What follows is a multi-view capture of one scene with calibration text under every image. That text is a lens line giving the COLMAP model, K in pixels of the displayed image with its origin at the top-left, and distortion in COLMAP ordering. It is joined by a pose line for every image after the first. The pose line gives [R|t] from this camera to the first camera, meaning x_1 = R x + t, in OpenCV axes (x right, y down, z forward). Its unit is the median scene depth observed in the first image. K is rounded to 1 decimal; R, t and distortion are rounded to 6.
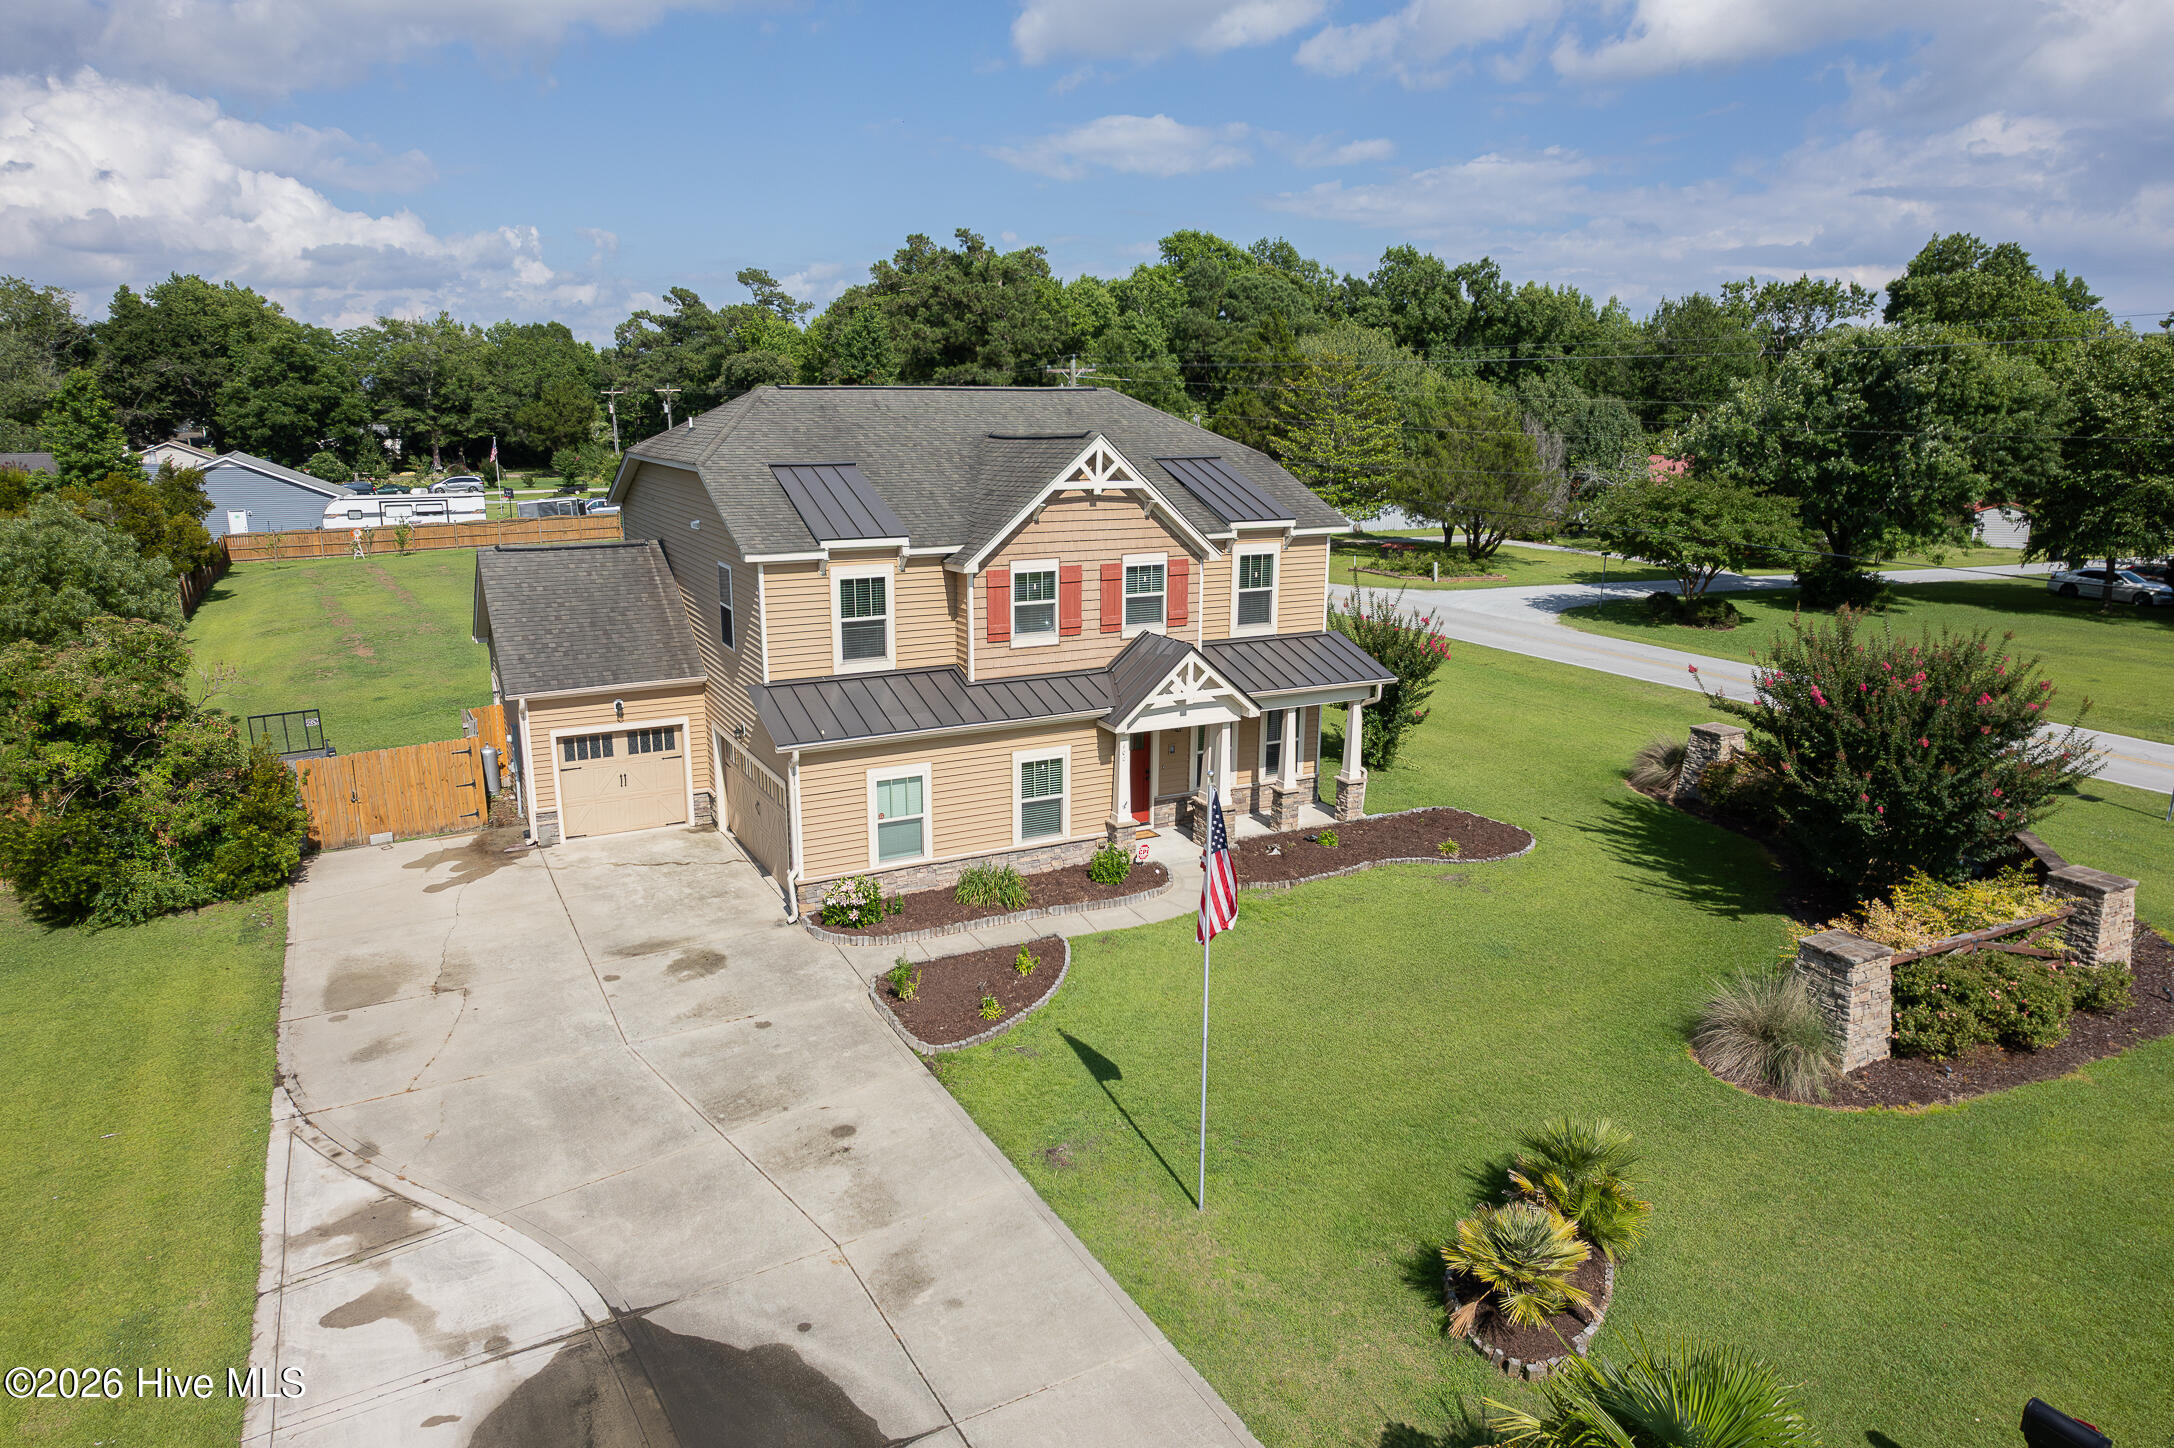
lens RADIAL K [[1393.9, 0, 1087.0], [0, 1393.9, 724.0], [0, 0, 1]] dist [-0.065864, 0.070668]
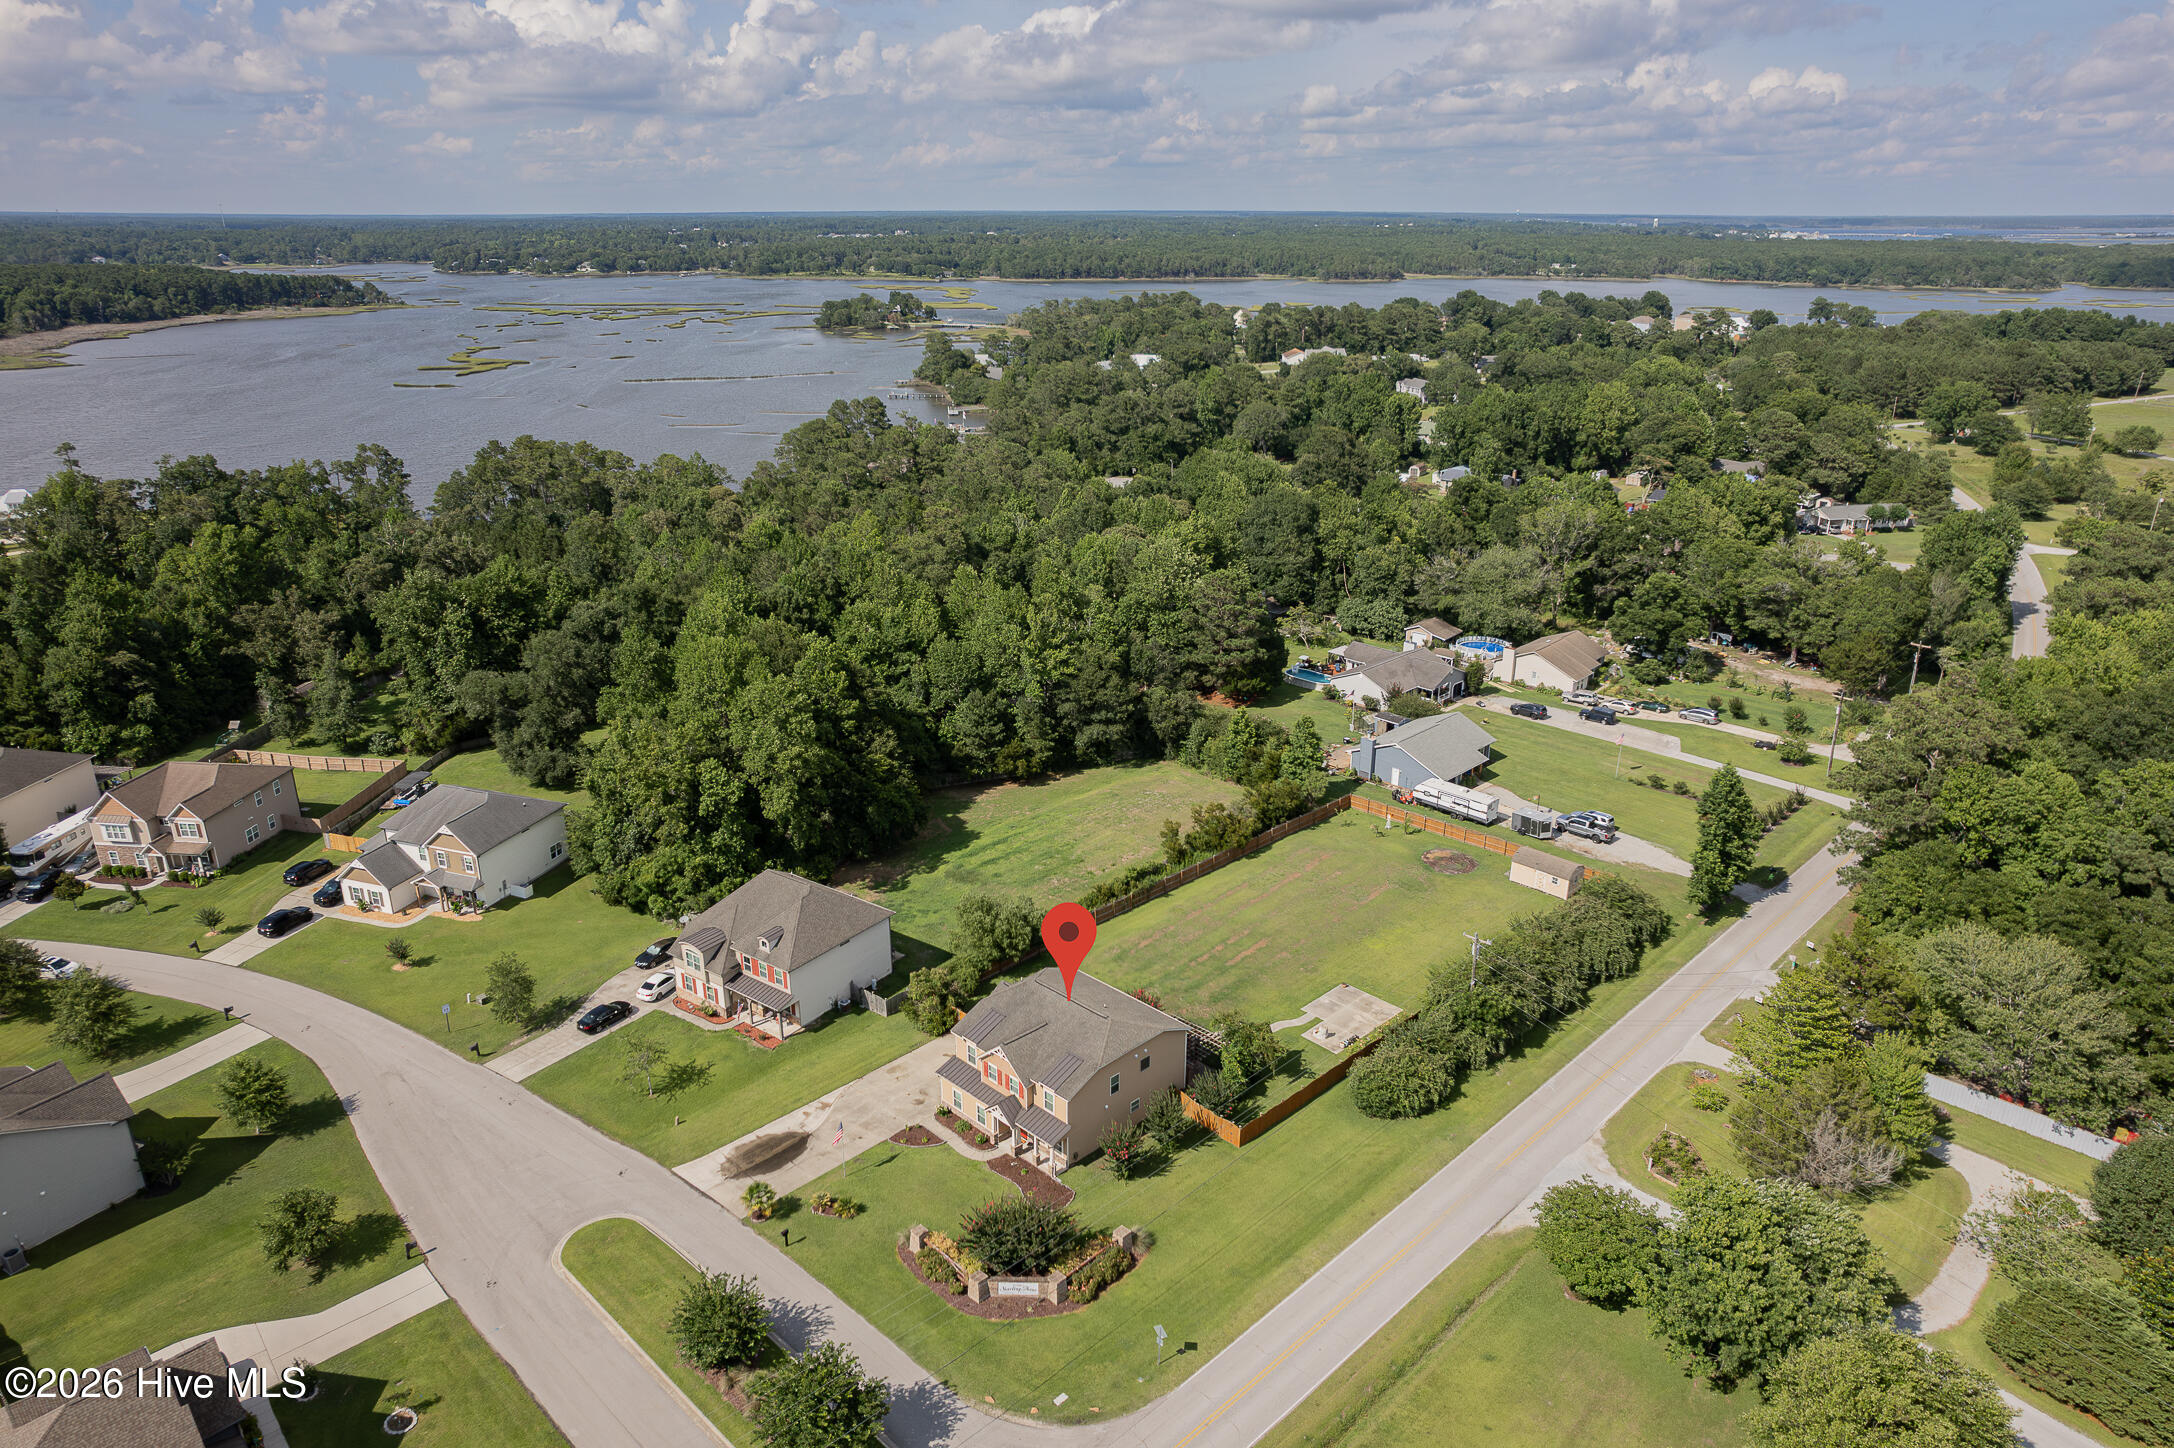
lens RADIAL K [[1403.5, 0, 1085.3], [0, 1403.5, 758.6], [0, 0, 1]] dist [-0.069871, 0.074242]
pose [[0.291140, 0.346421, -0.891757, 3.287609], [-0.218807, 0.931541, 0.290440, -2.138841], [0.931322, 0.110564, 0.347008, -0.249659]]
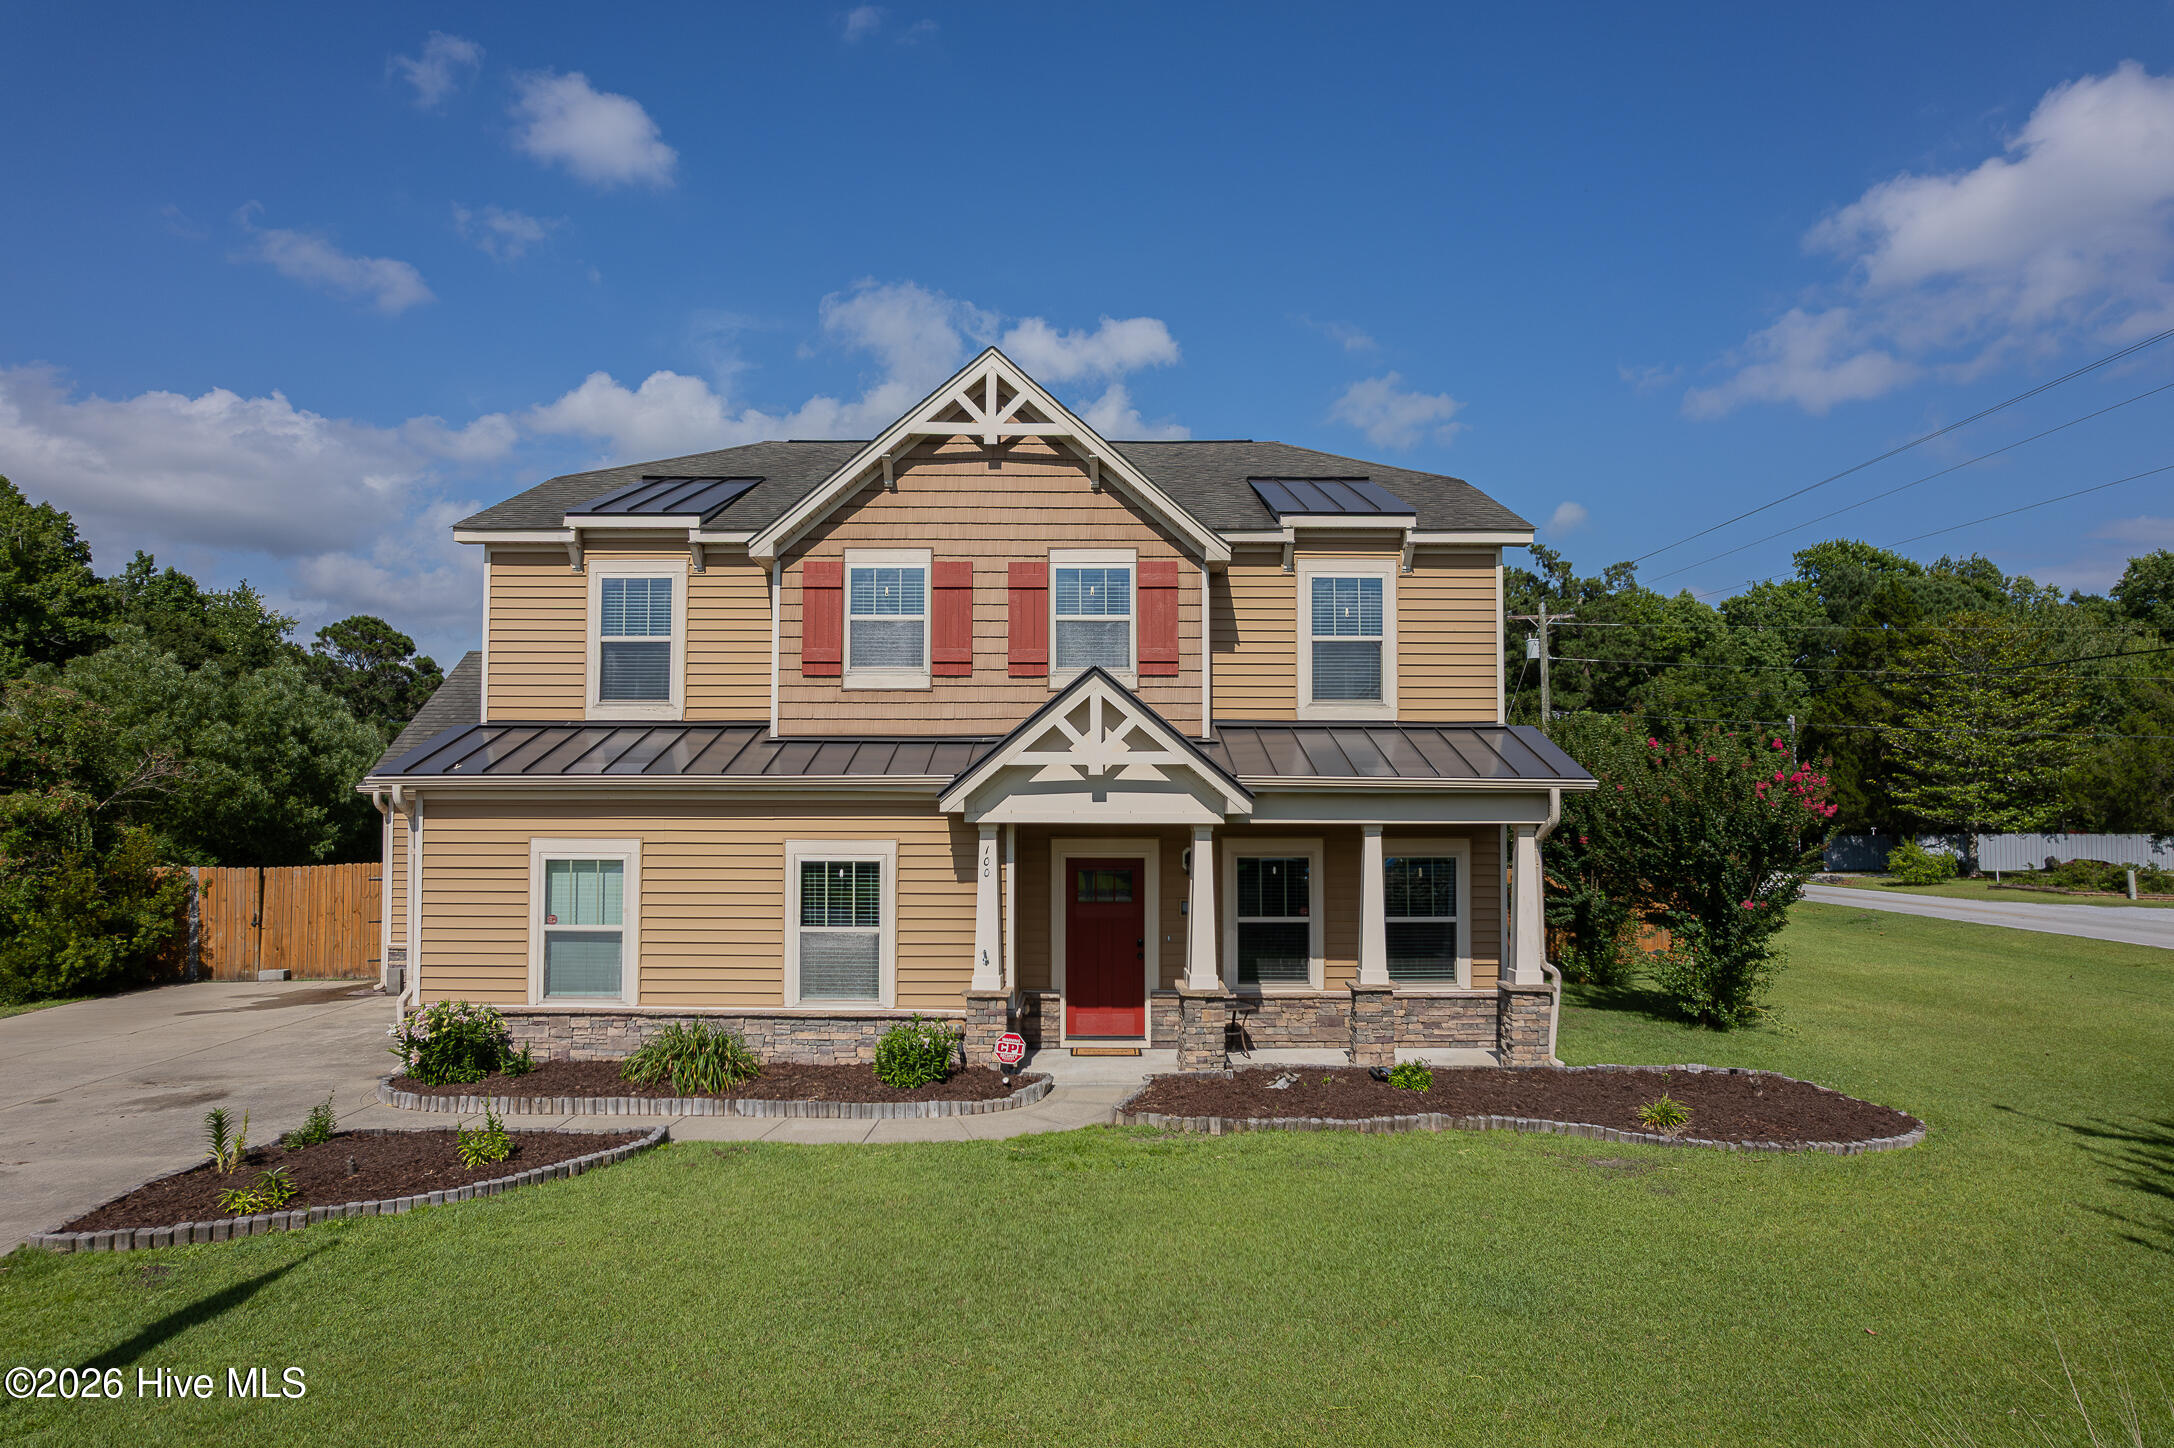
lens RADIAL K [[1393.9, 0, 1087.0], [0, 1393.9, 724.0], [0, 0, 1]] dist [-0.065864, 0.070668]
pose [[0.882379, -0.031614, -0.469477, 0.326798], [-0.104357, 0.959745, -0.260767, 0.109319], [0.458822, 0.279089, 0.843559, 0.525432]]
